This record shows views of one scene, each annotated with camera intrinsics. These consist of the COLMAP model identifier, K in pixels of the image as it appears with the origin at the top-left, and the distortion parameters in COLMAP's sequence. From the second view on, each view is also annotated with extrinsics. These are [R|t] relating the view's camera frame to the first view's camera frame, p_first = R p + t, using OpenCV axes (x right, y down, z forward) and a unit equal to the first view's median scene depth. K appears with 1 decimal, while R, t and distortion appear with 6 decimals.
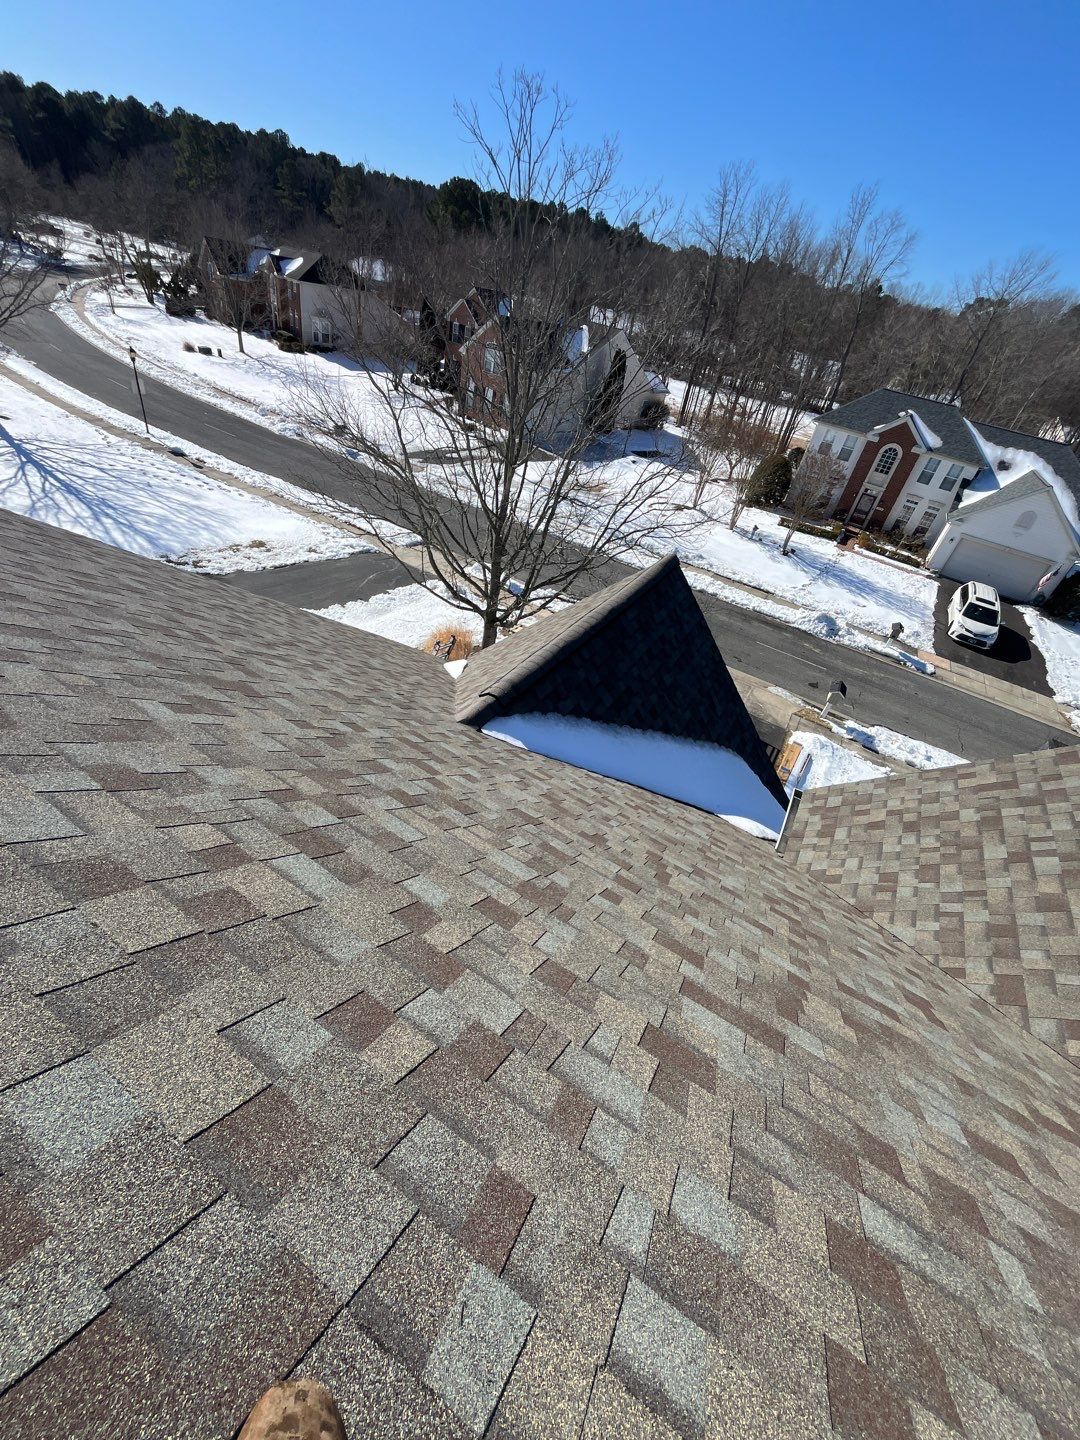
lens RADIAL K [[610.8, 0, 535.9], [0, 610.8, 705.6], [0, 0, 1]] dist [0.020911, -0.007261]
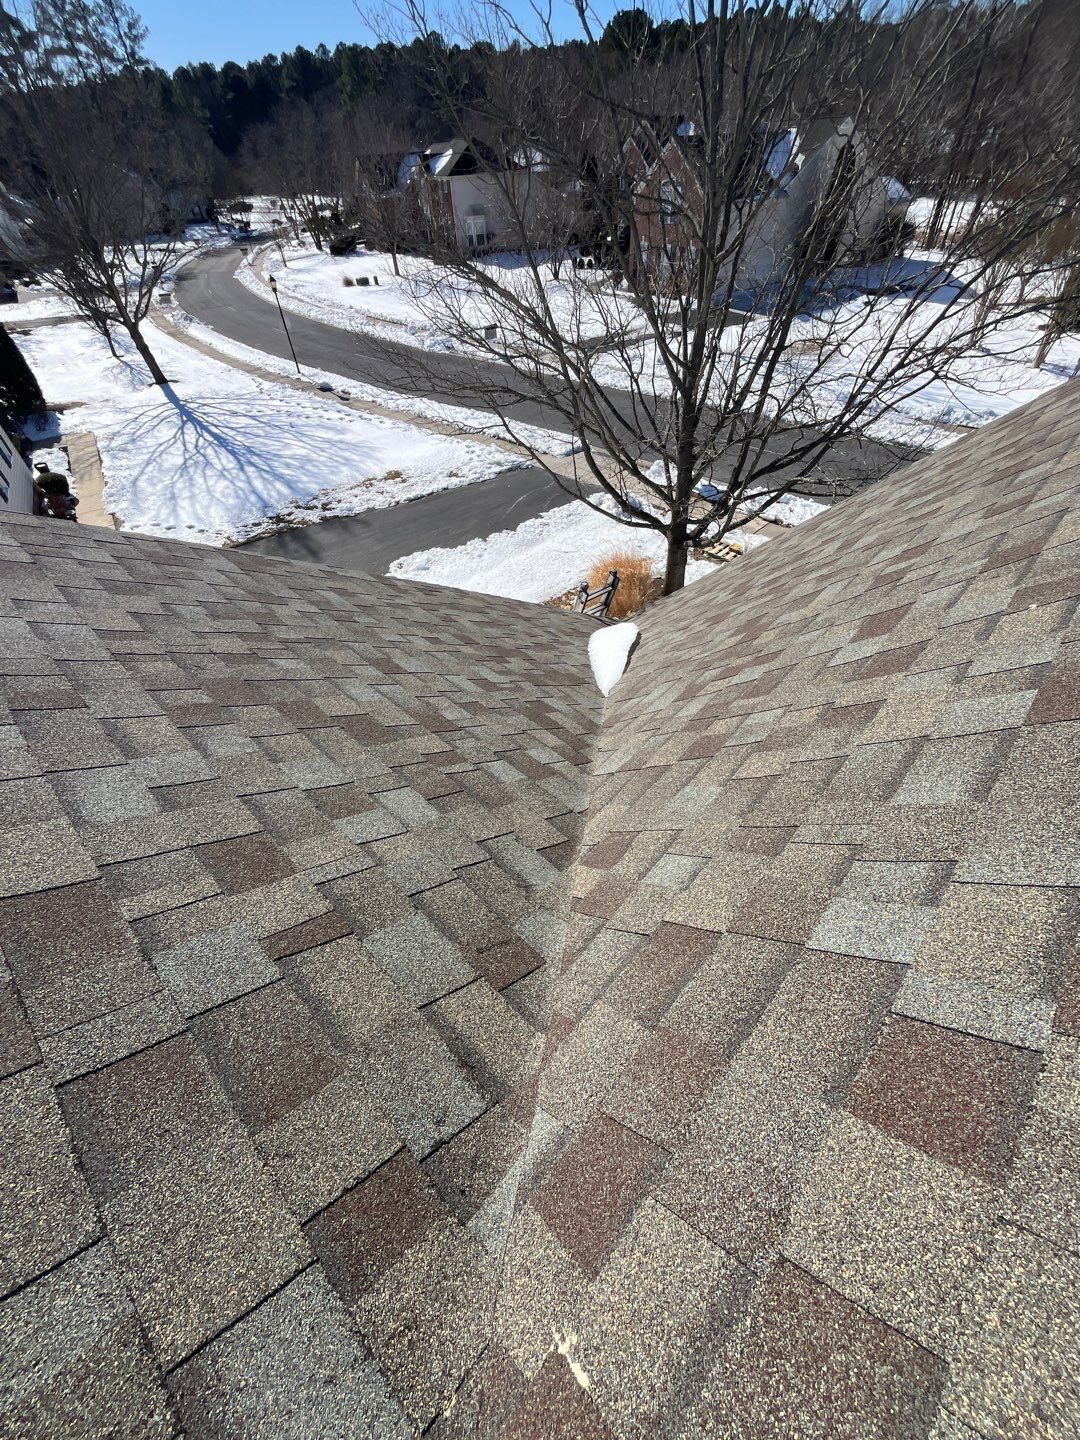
lens RADIAL K [[610.8, 0, 535.9], [0, 610.8, 705.6], [0, 0, 1]] dist [0.020911, -0.007261]
pose [[0.955143, -0.016905, -0.295662, -0.016853], [0.050674, 0.992974, 0.106930, -0.022581], [0.291778, -0.117116, 0.949289, 0.176487]]
